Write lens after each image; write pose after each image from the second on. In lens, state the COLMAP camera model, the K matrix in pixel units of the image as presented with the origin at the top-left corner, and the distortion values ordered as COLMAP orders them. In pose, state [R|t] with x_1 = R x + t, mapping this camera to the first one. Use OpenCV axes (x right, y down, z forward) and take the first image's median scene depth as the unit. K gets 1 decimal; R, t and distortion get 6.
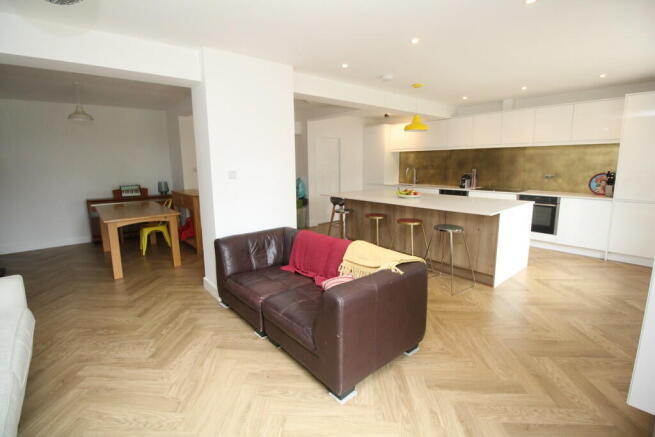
lens RADIAL K [[308.2, 0, 328.0], [0, 308.2, 217.0], [0, 0, 1]] dist [-0.015198, -0.005552]
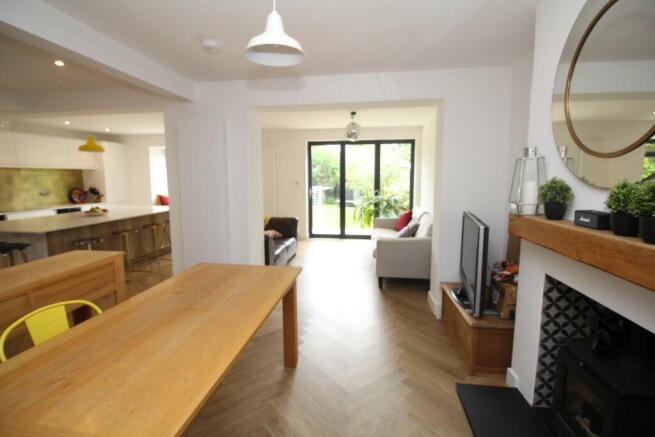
lens RADIAL K [[308.2, 0, 328.0], [0, 308.2, 216.8], [0, 0, 1]] dist [-0.015198, -0.005552]
pose [[-0.671302, -0.084637, 0.736336, -0.883495], [0.133462, 0.963417, 0.232412, -0.166075], [-0.729069, 0.254291, -0.635448, 0.927250]]
